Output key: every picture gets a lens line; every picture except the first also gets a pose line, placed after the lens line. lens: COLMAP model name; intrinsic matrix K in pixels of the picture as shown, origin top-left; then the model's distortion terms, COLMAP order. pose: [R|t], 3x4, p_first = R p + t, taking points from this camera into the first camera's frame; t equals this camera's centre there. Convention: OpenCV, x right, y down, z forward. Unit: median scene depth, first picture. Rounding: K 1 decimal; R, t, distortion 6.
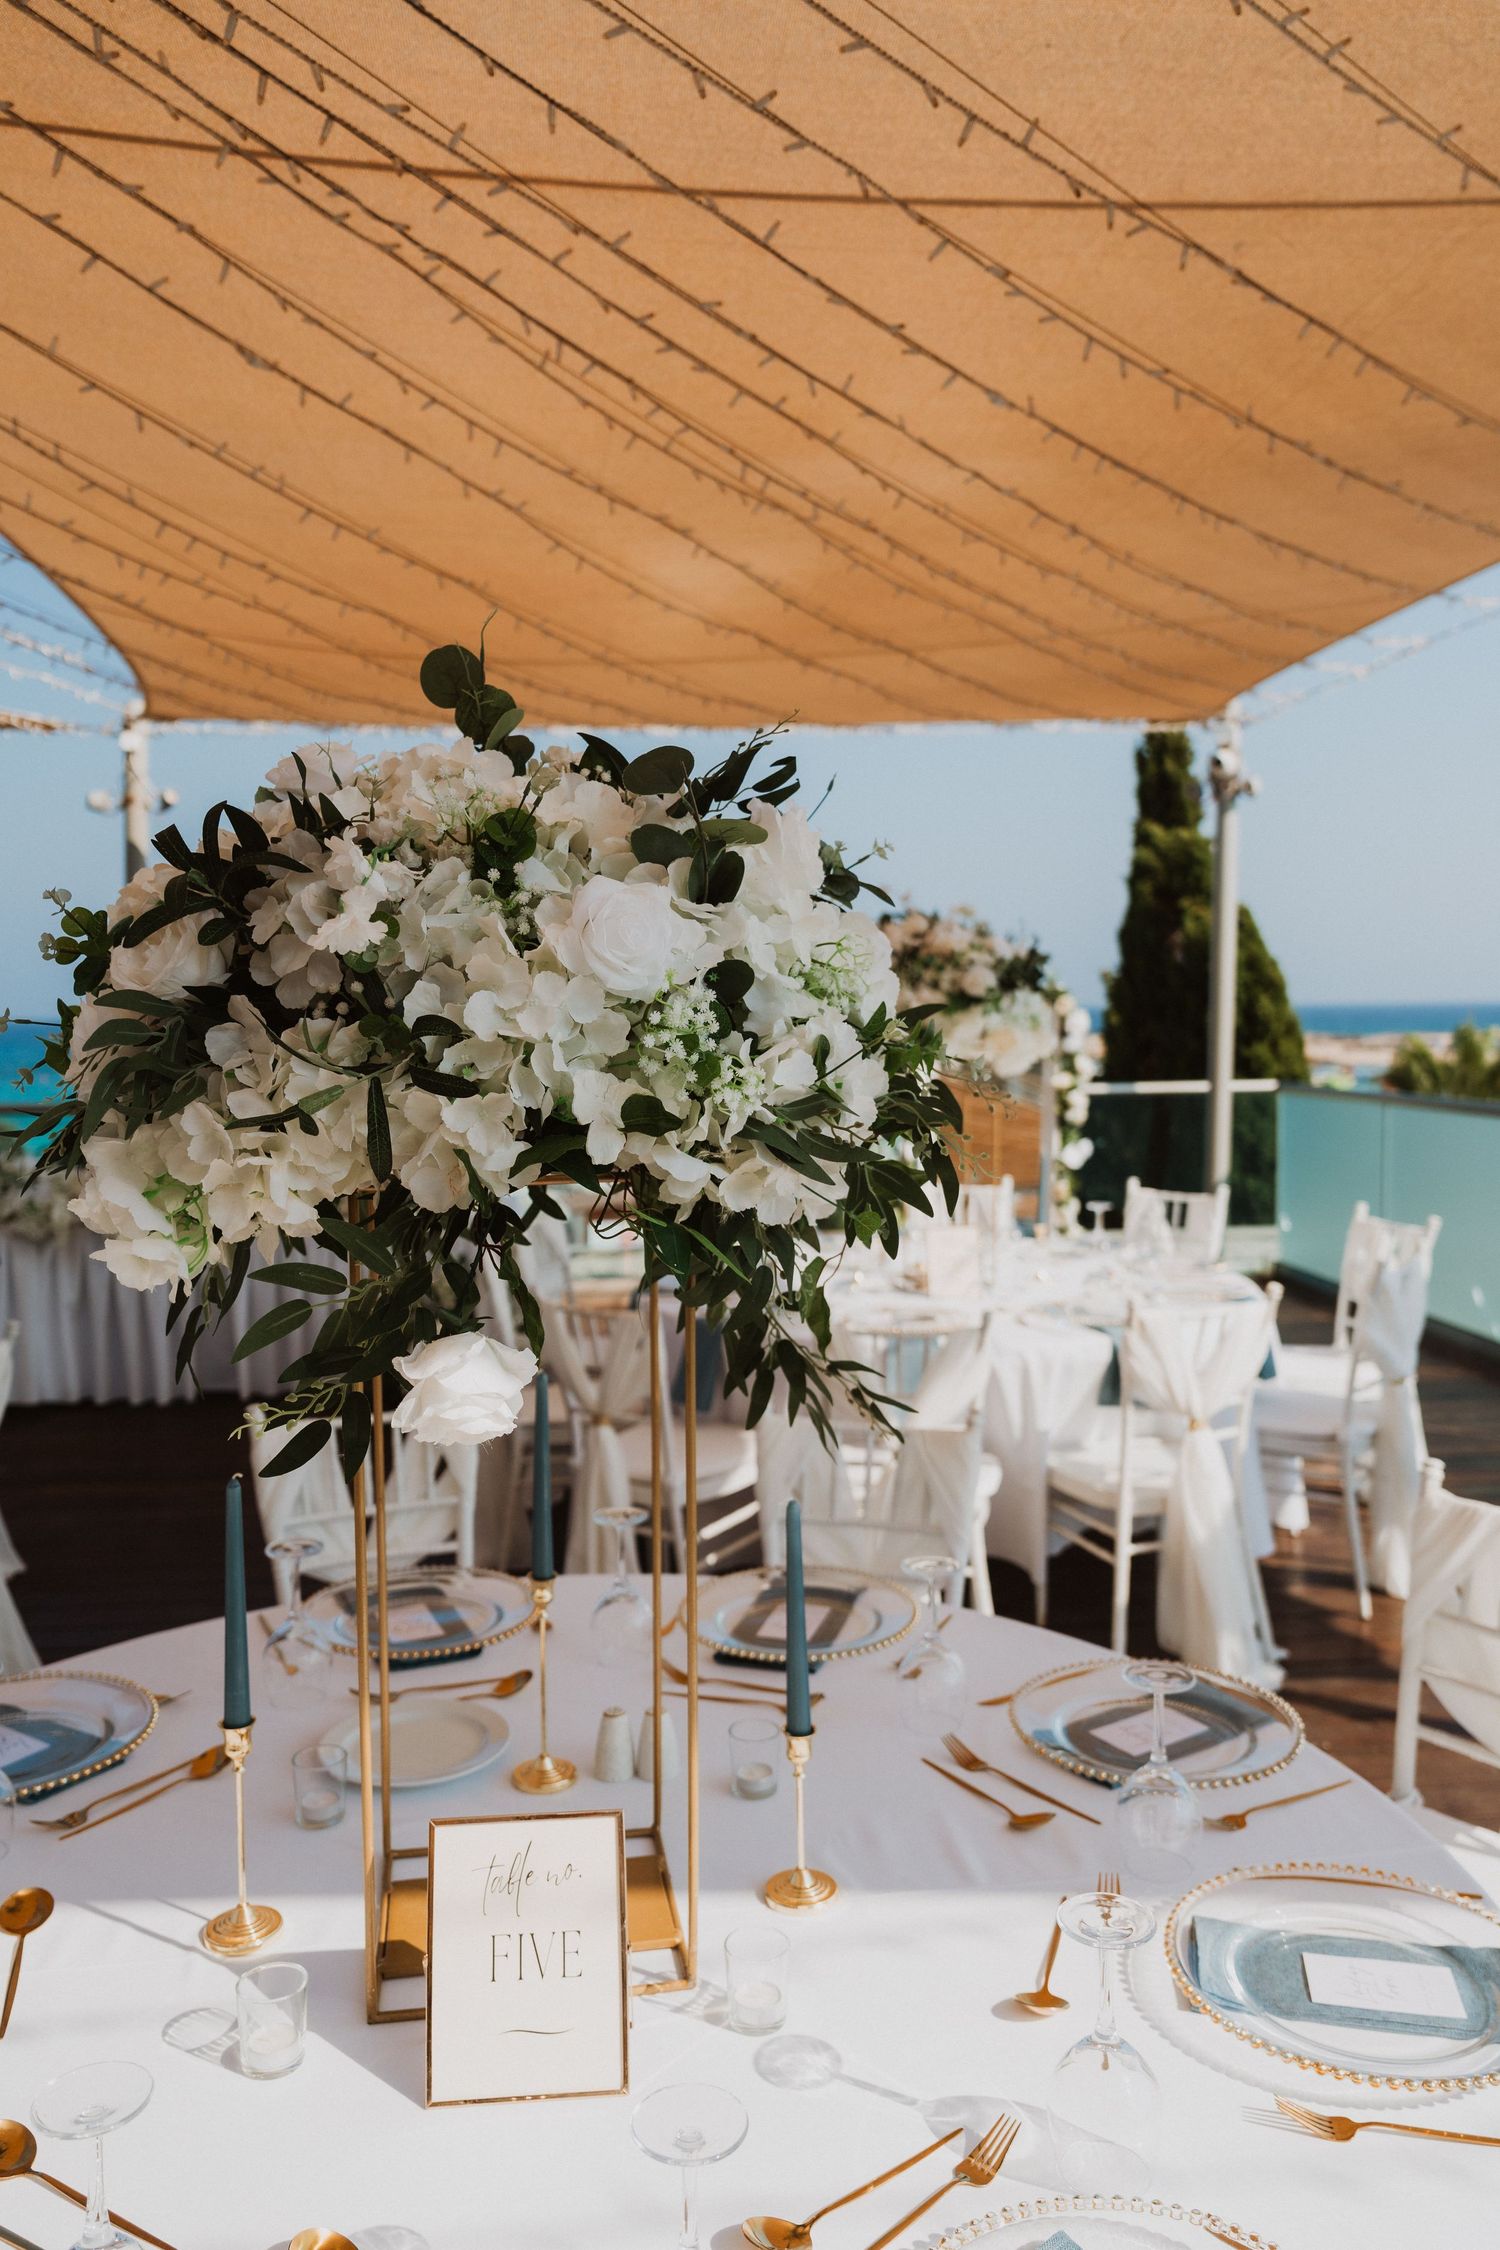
lens RADIAL K [[1632.9, 0, 750.0], [0, 1632.9, 1125.0], [0, 0, 1]] dist [0.011268, 0.004214]
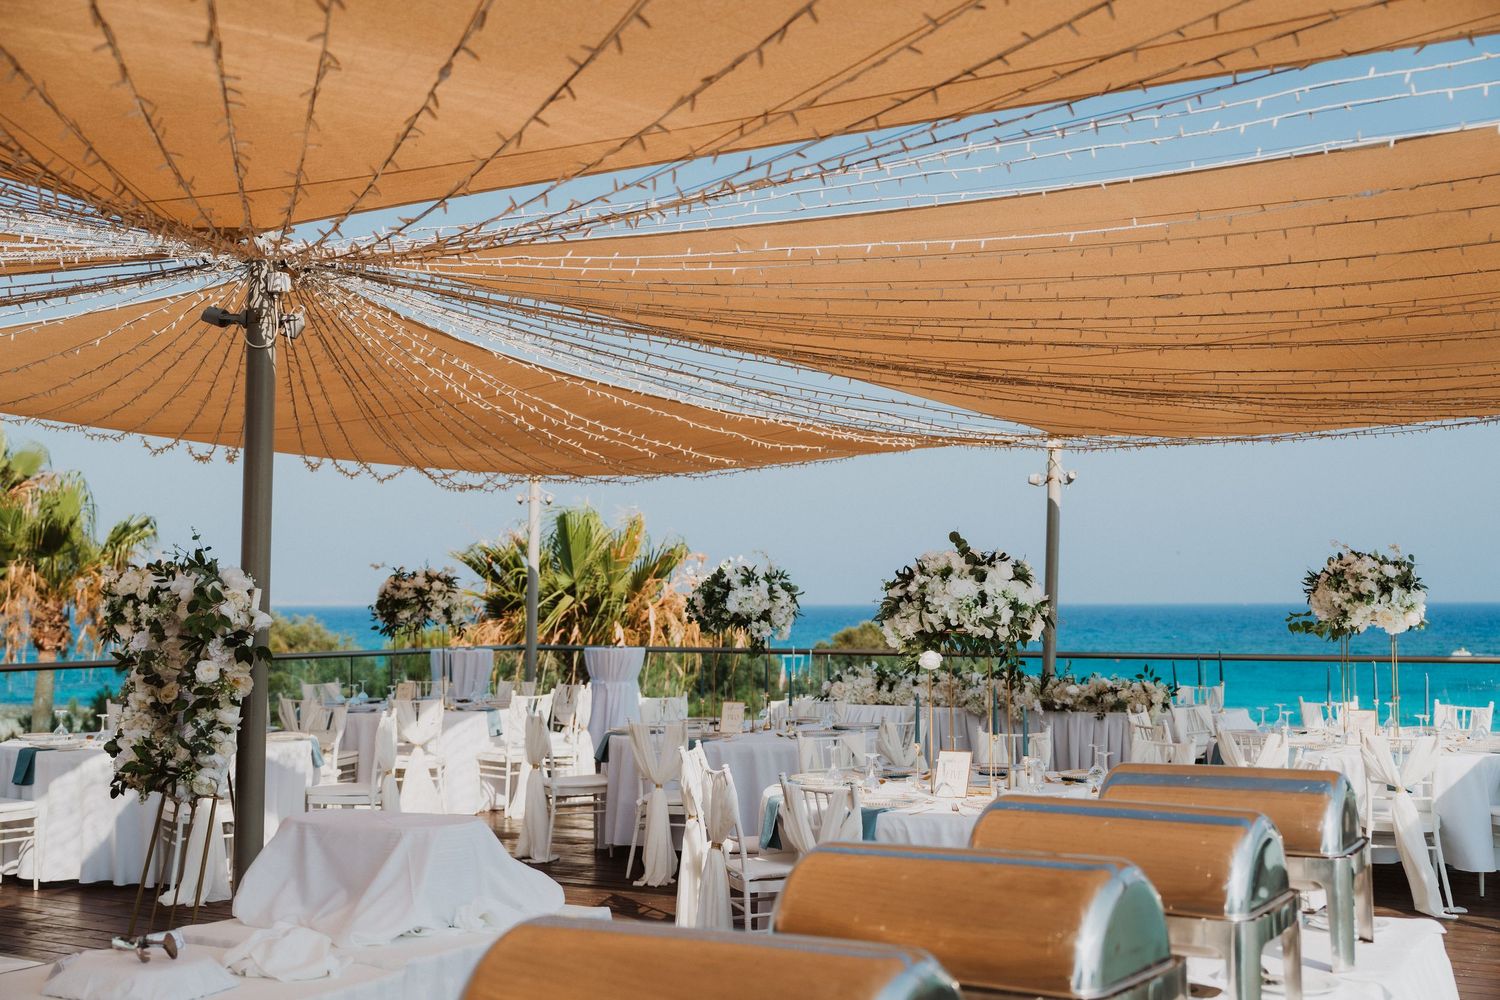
lens RADIAL K [[1731.9, 0, 750.0], [0, 1731.9, 500.0], [0, 0, 1]] dist [-0.008600, -0.007956]
pose [[0.810963, -0.025483, -0.584542, 2.899963], [-0.048184, 0.992749, -0.110126, 0.289251], [0.583109, 0.117474, 0.803855, -4.423481]]
